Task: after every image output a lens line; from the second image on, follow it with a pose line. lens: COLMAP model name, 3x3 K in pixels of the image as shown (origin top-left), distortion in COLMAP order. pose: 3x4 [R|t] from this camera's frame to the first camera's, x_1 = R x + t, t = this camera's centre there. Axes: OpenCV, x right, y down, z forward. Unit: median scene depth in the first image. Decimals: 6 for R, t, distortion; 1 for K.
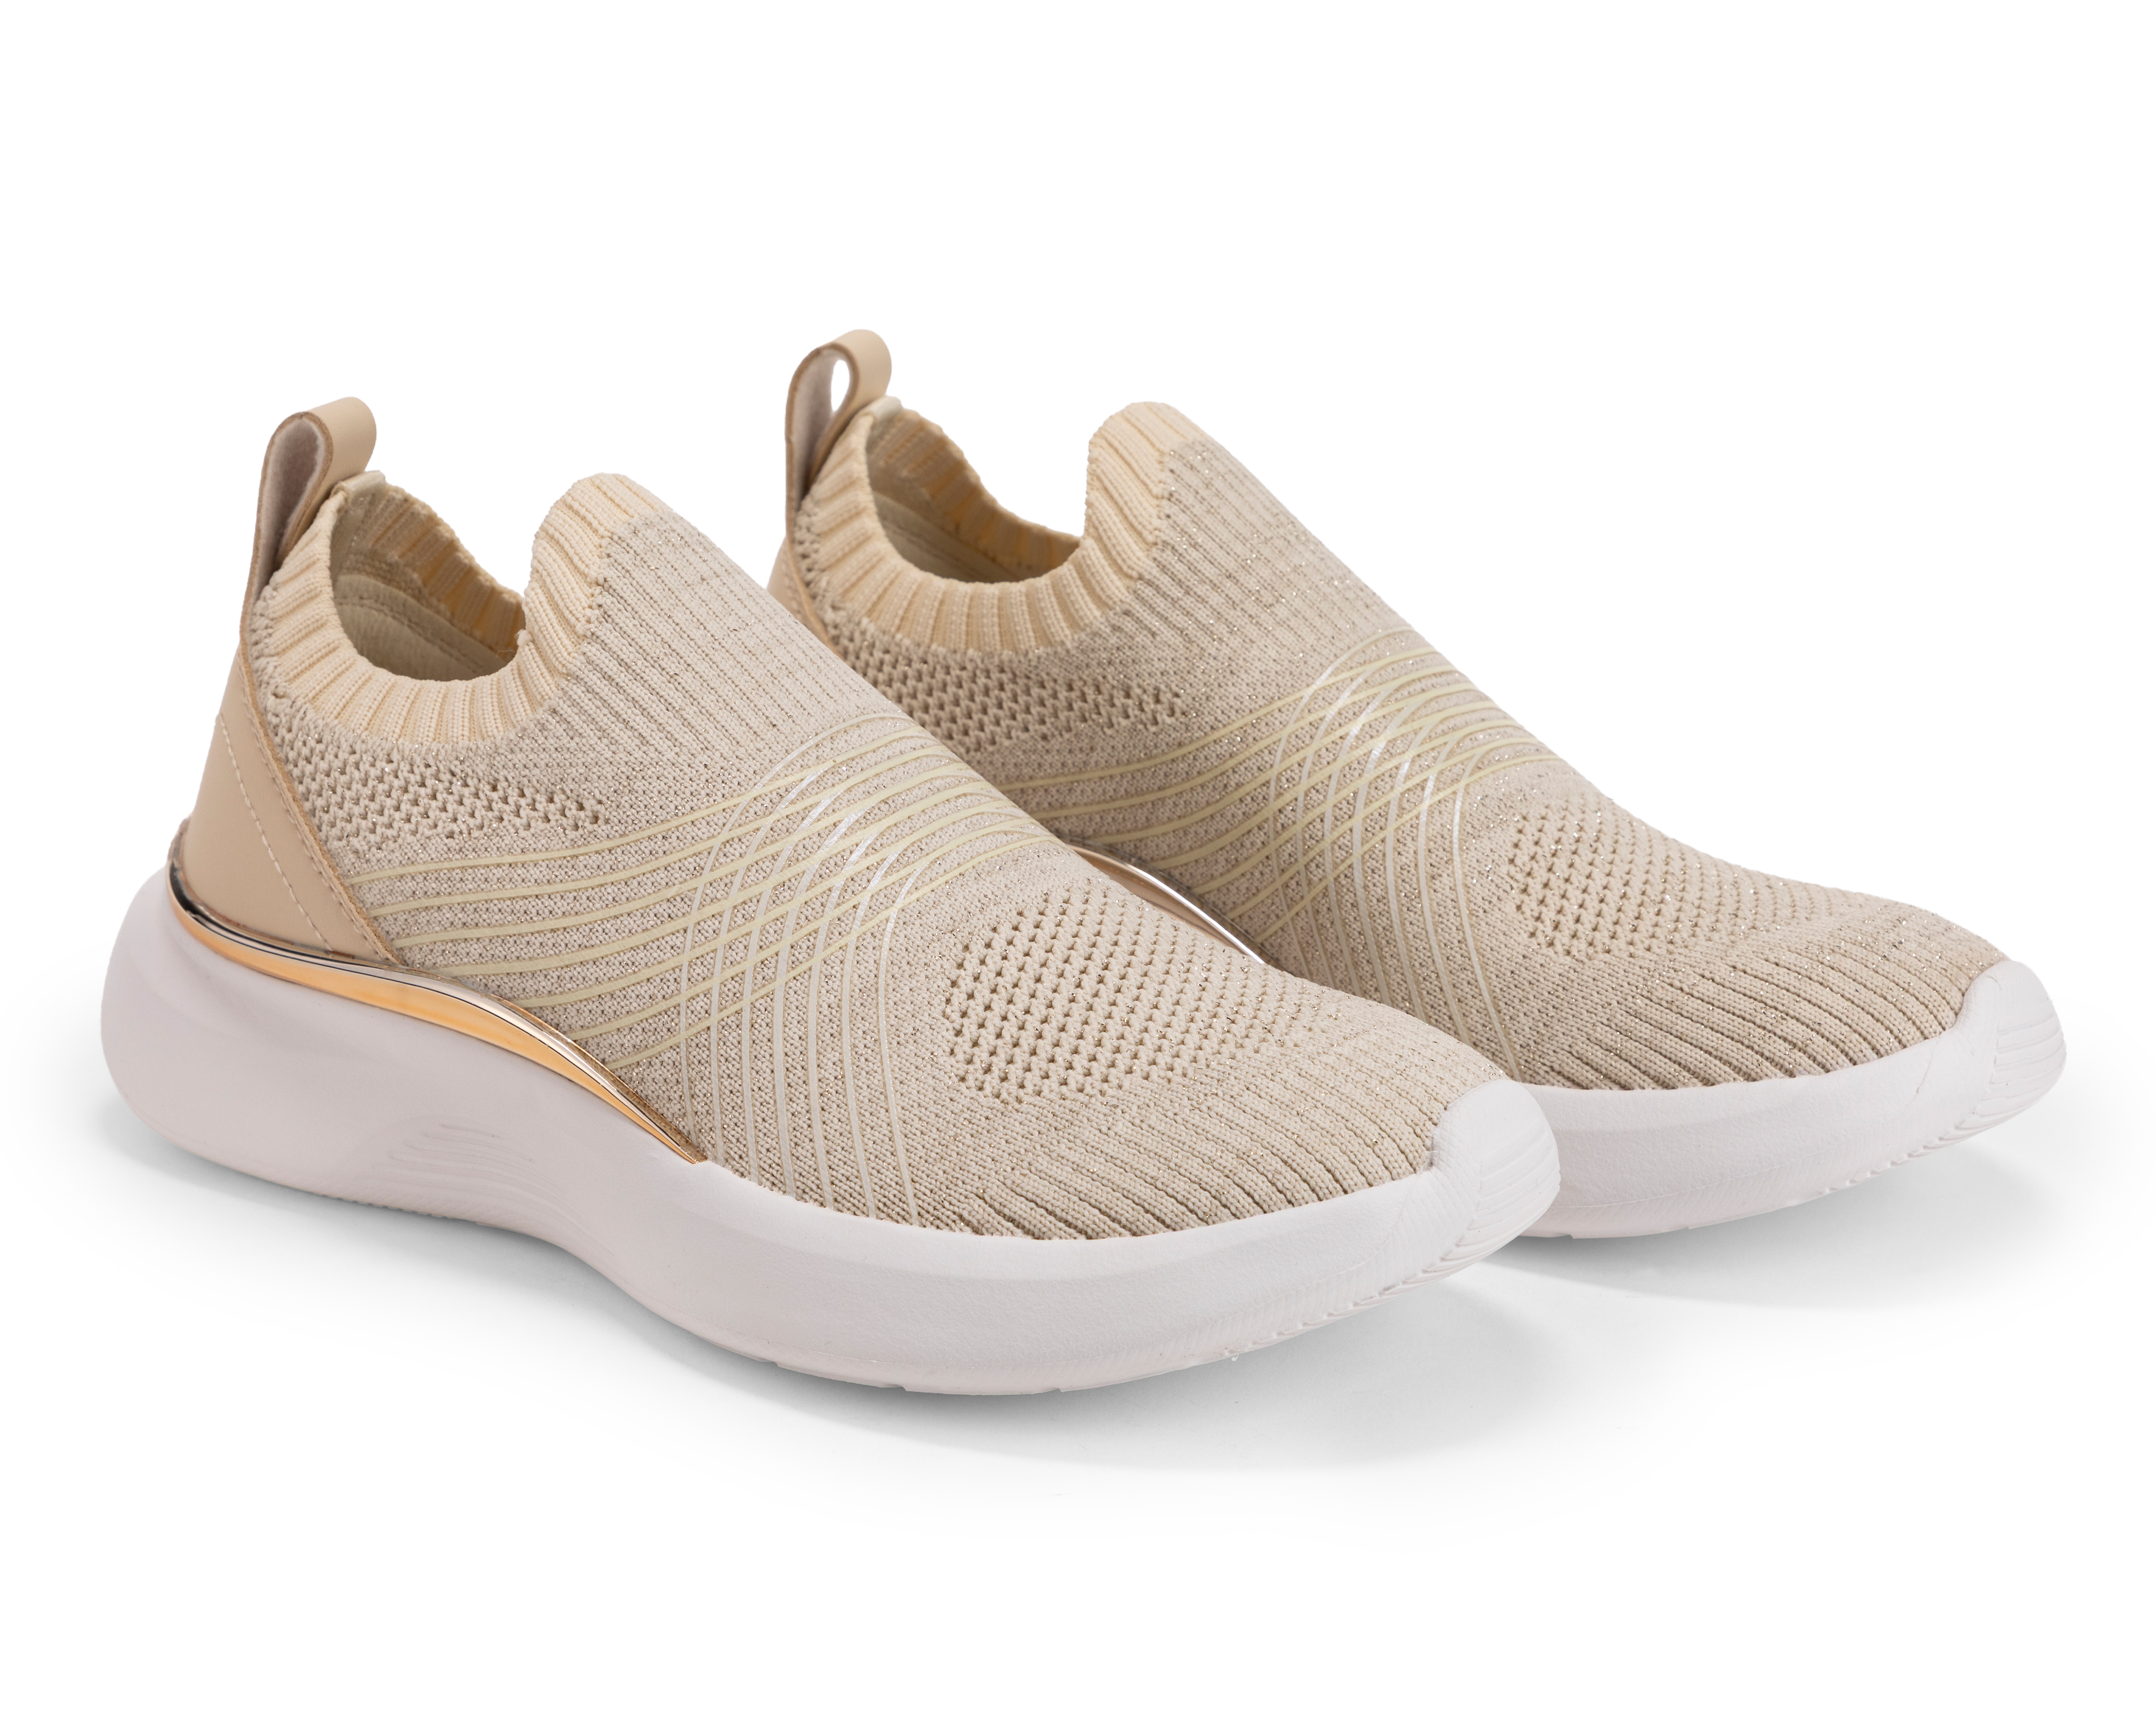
lens RADIAL K [[5686.3, 0, 1081.6], [0, 5686.3, 864.6], [0, 0, 1]] dist [0.030860, 0.000000]
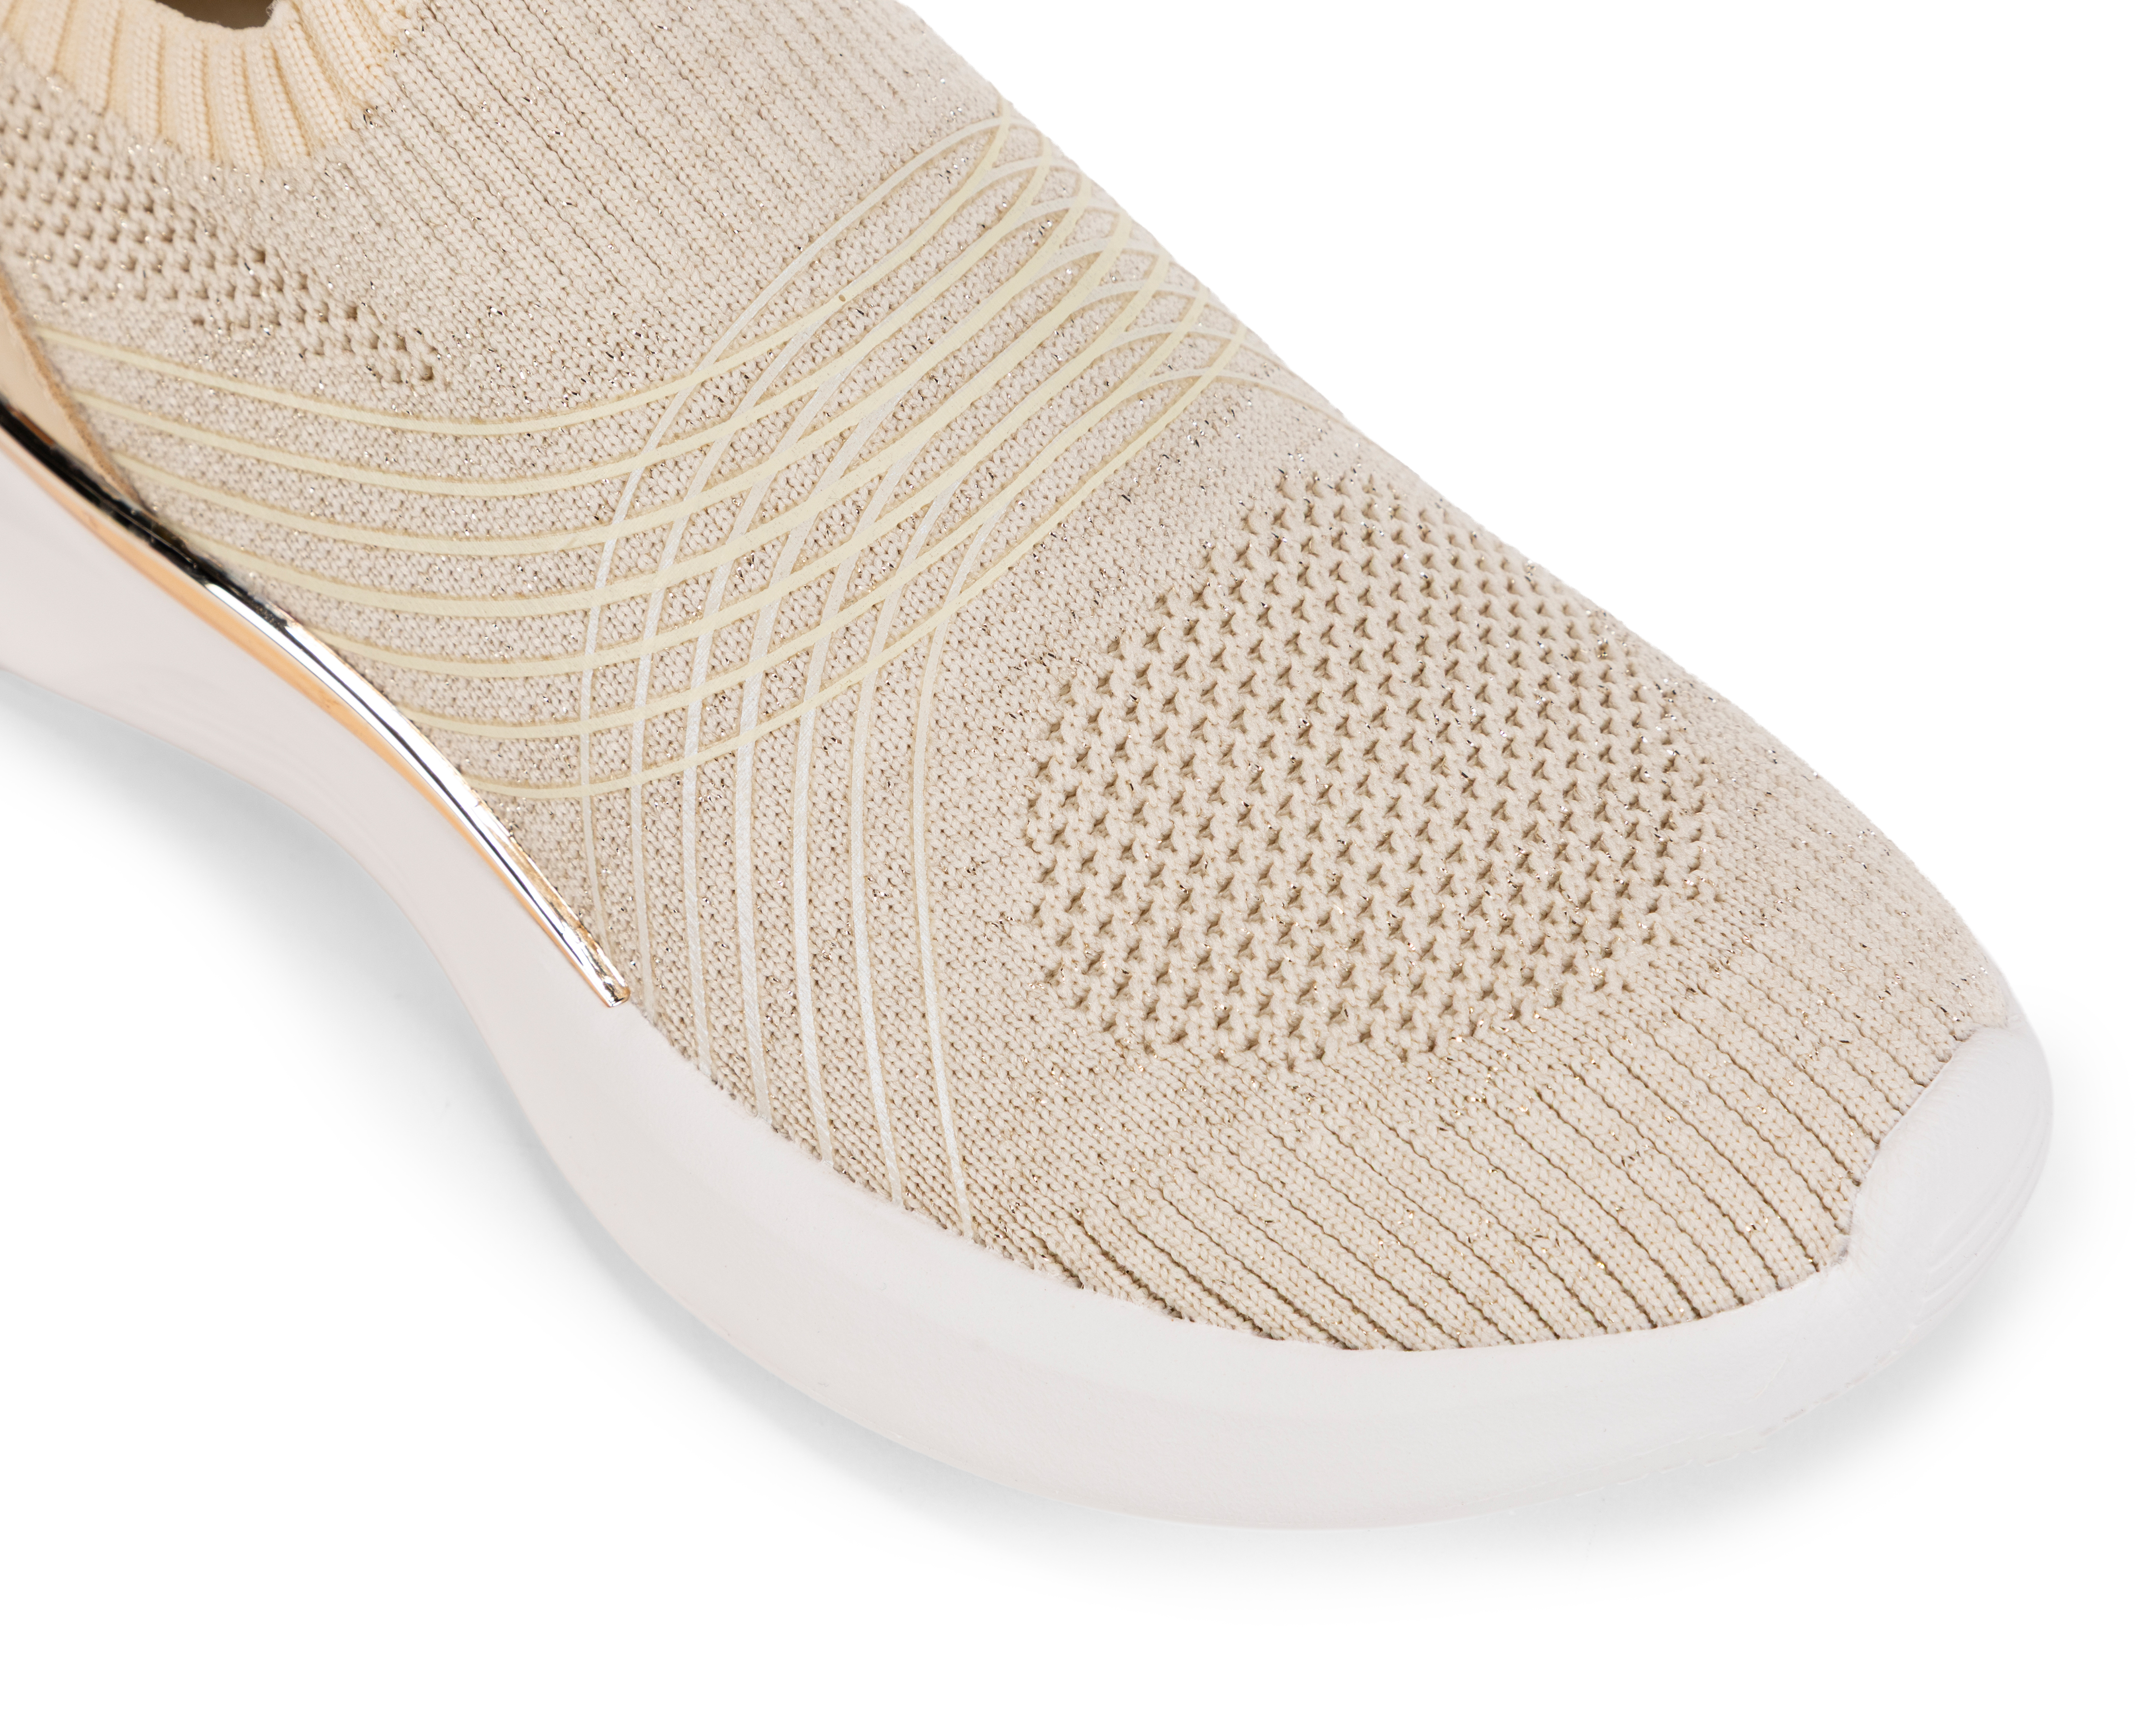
lens RADIAL K [[5686.3, 0, 1071.9], [0, 5686.3, 853.7], [0, 0, 1]] dist [0.030860, 0.000000]
pose [[0.999146, 0.033251, -0.024537, -0.004820], [-0.015185, 0.847647, 0.530344, -0.279721], [0.038433, -0.529518, 0.847427, 0.499836]]
